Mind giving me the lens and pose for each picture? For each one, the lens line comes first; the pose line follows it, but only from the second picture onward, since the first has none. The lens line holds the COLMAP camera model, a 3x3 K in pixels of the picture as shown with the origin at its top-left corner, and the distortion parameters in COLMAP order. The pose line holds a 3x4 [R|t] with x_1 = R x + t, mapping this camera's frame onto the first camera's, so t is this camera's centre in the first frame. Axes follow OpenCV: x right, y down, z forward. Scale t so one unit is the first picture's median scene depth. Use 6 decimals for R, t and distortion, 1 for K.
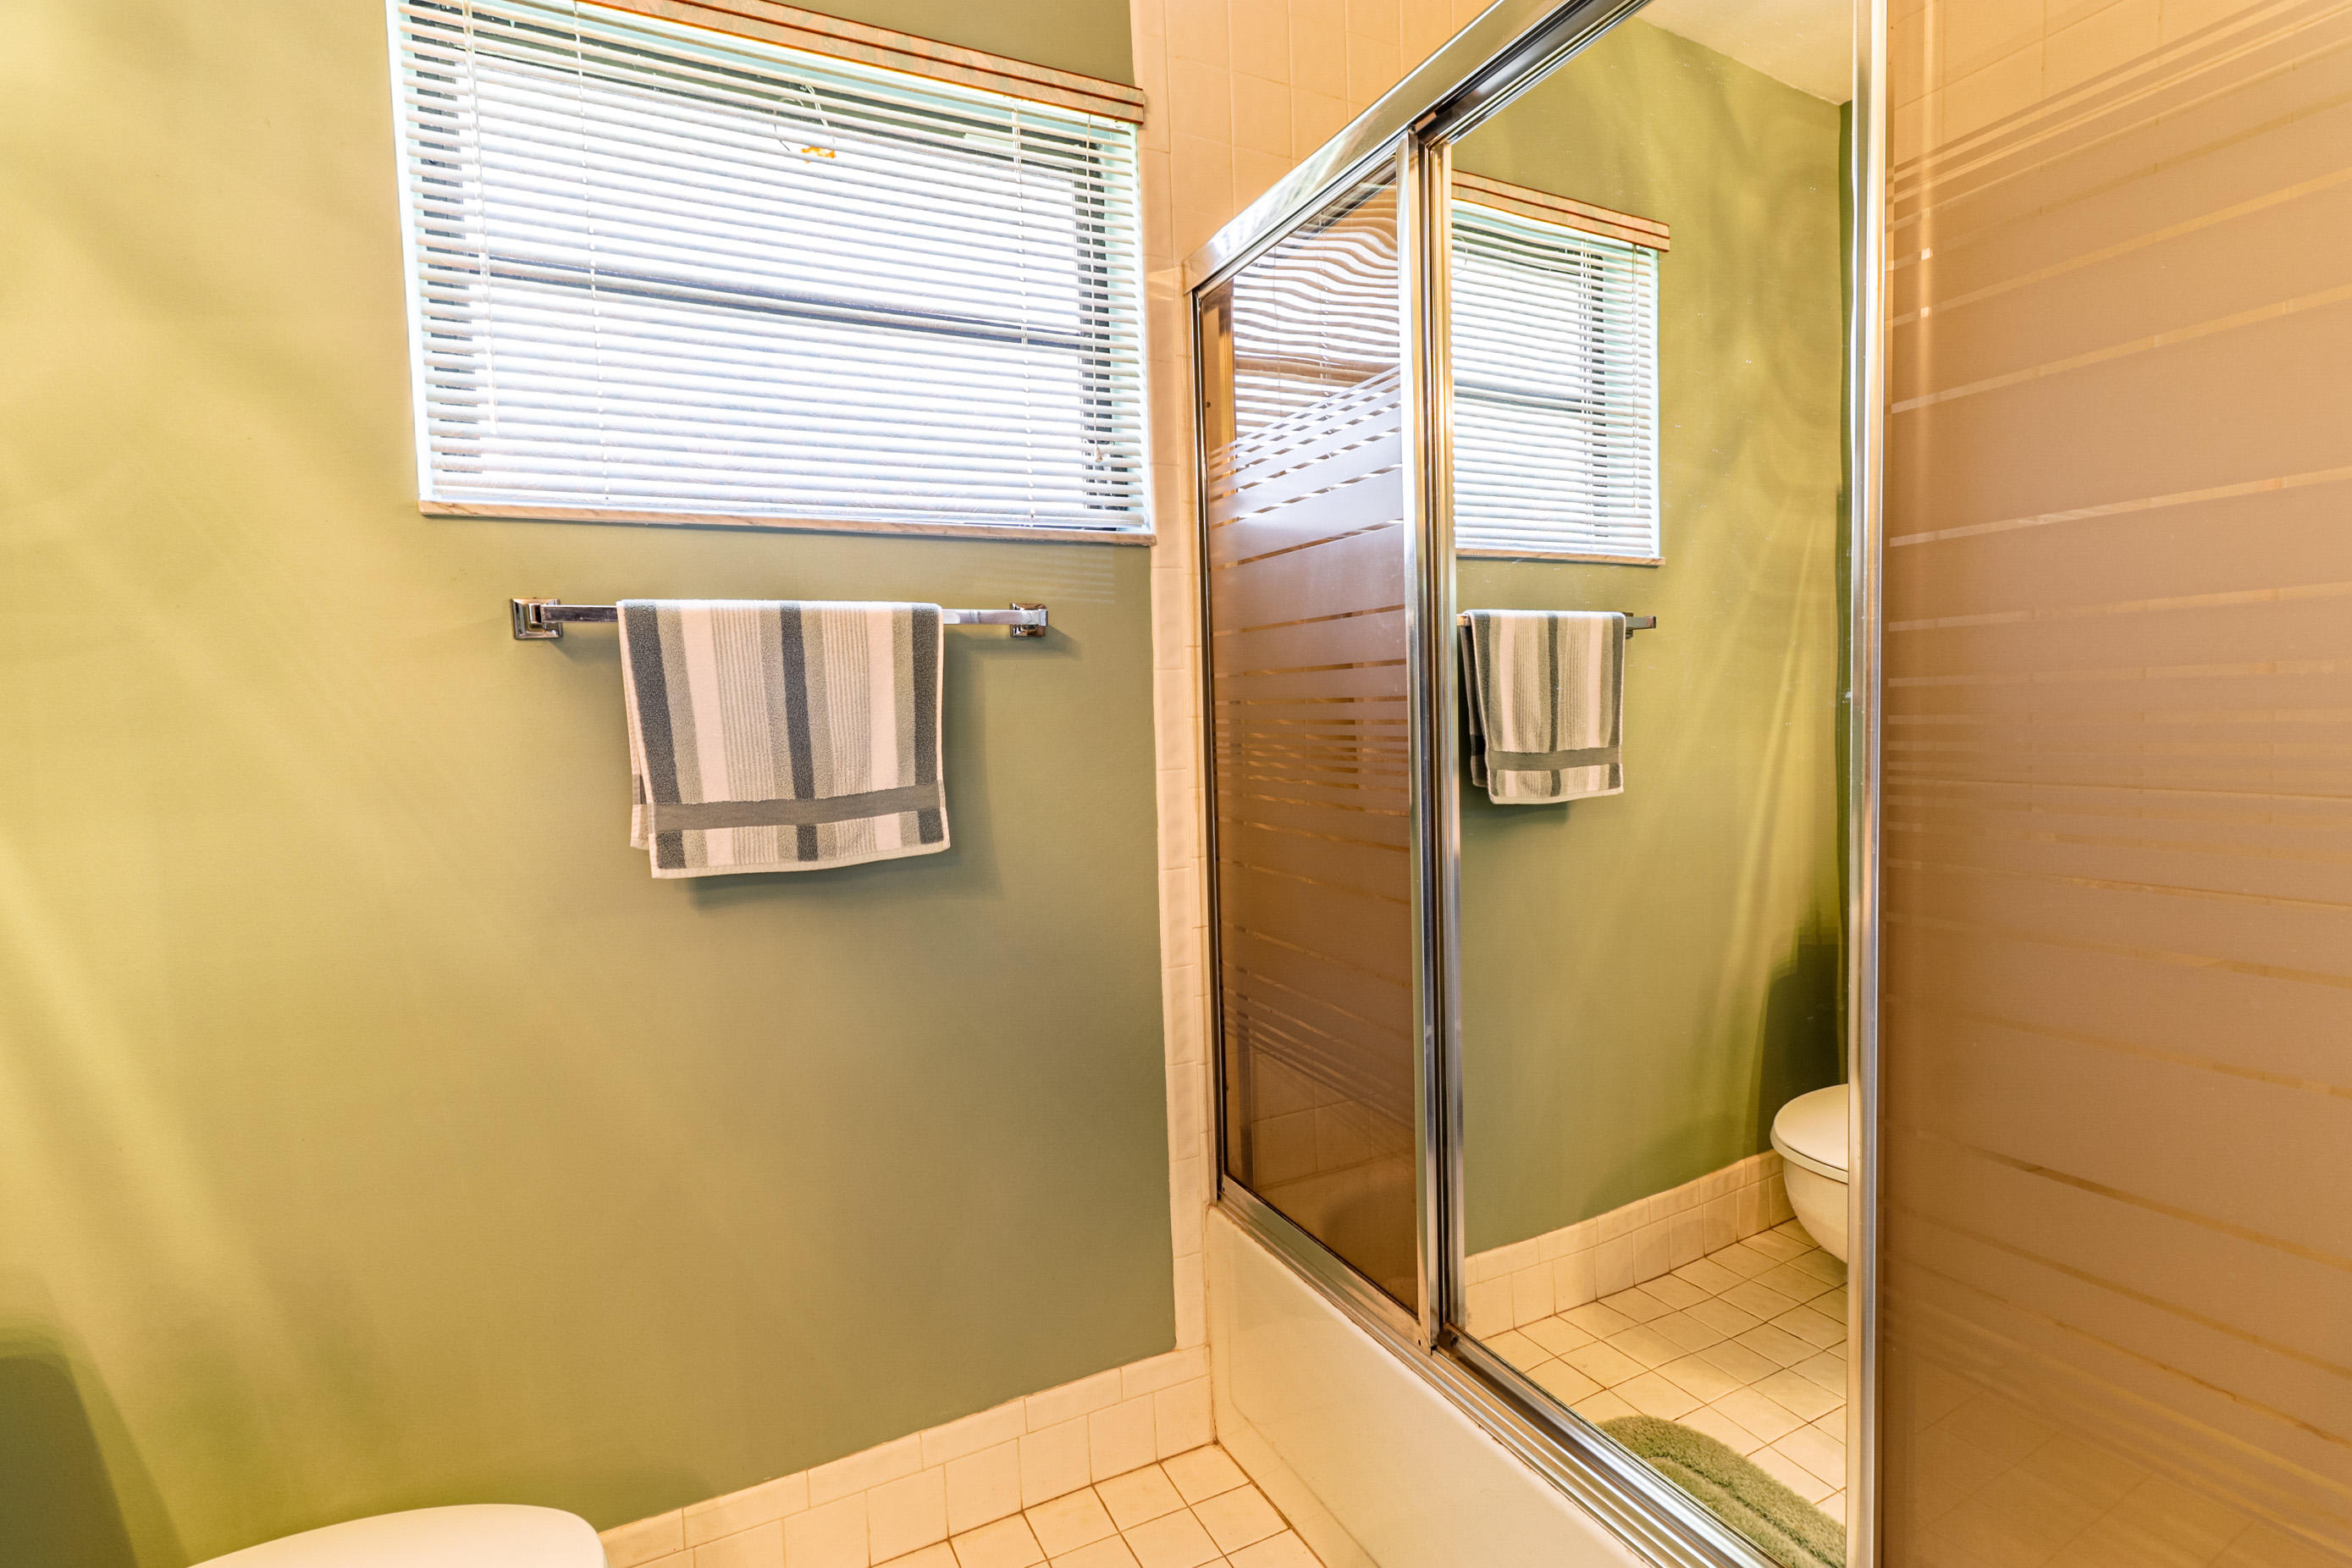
lens RADIAL K [[1093.9, 0, 1170.4], [0, 1093.9, 768.2], [0, 0, 1]] dist [0.002789, 0.001893]
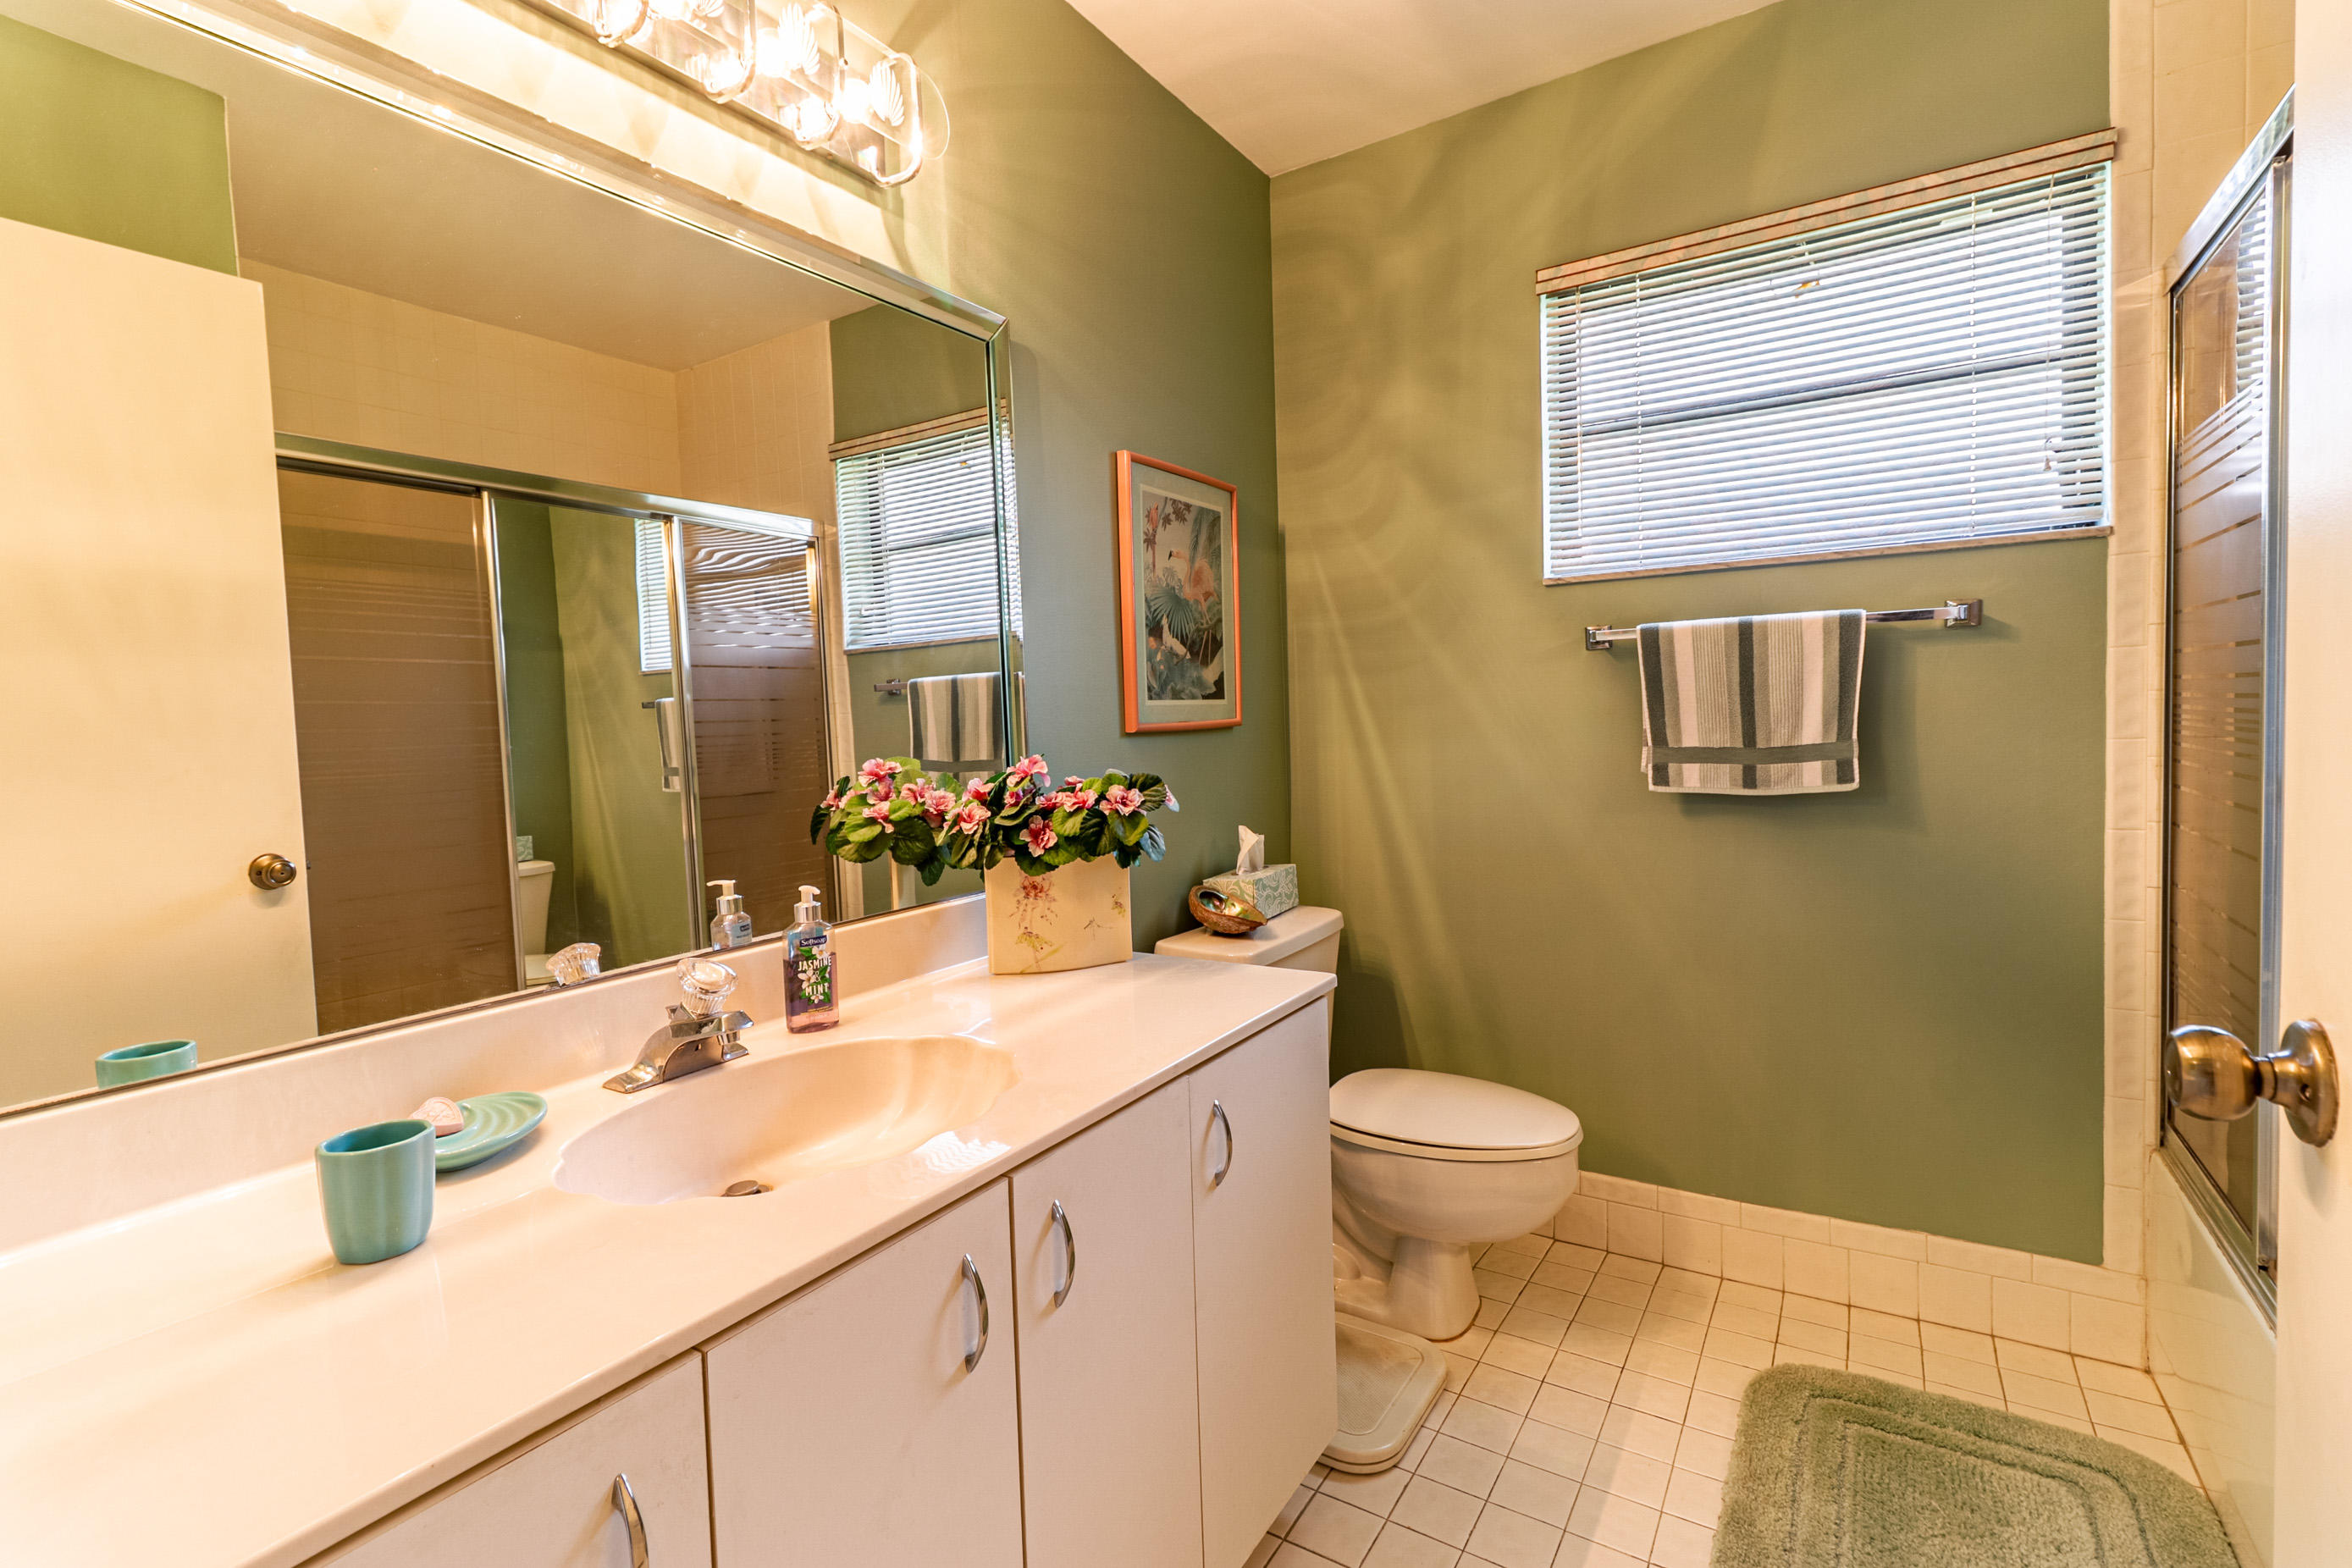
lens RADIAL K [[1093.9, 0, 1170.4], [0, 1093.9, 768.2], [0, 0, 1]] dist [0.002789, 0.001893]
pose [[0.525194, 0.051949, -0.849395, 0.521322], [-0.031911, 0.998635, 0.041345, 0.019250], [0.850384, 0.005390, 0.526135, -0.464421]]
